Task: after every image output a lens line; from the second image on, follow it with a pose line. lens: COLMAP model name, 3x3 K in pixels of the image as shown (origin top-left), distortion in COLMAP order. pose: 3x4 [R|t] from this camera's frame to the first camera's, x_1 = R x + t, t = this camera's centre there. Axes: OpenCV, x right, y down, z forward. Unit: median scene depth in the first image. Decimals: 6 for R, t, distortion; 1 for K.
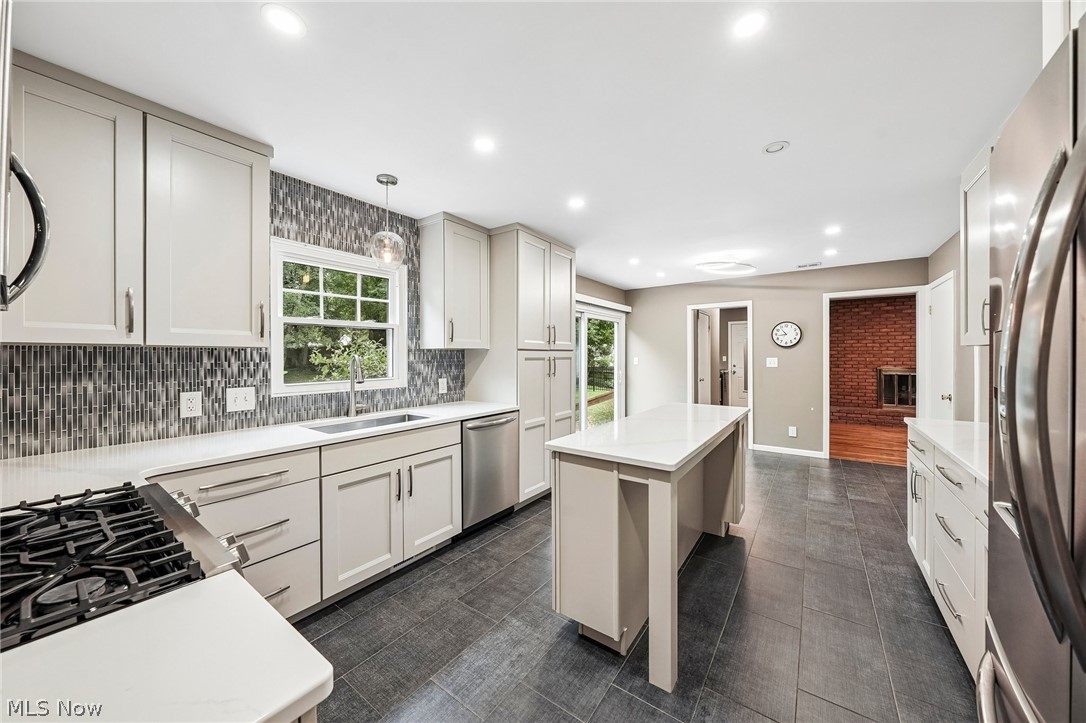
lens RADIAL K [[379.0, 0, 536.9], [0, 379.0, 360.5], [0, 0, 1]] dist [0.000199, -0.000030]
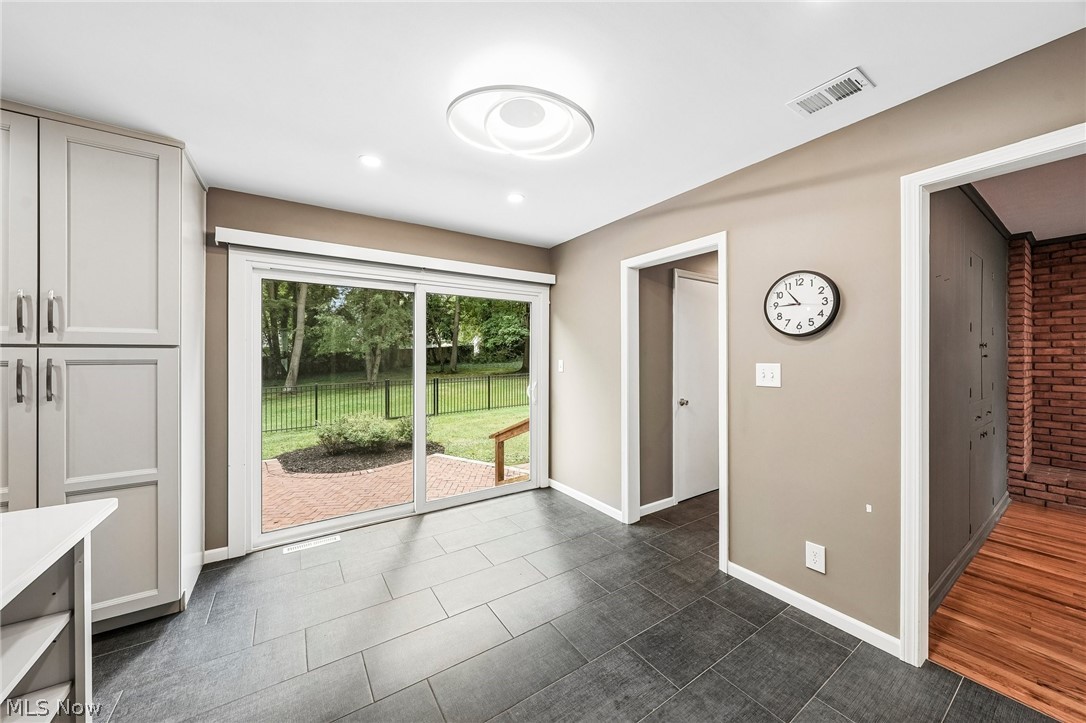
lens RADIAL K [[379.0, 0, 544.2], [0, 379.0, 356.6], [0, 0, 1]] dist [0.000199, -0.000030]
pose [[0.923033, 0.003622, -0.384705, 0.560941], [-0.007473, 0.999936, -0.008515, -0.008944], [0.384649, 0.010735, 0.923000, 0.532649]]
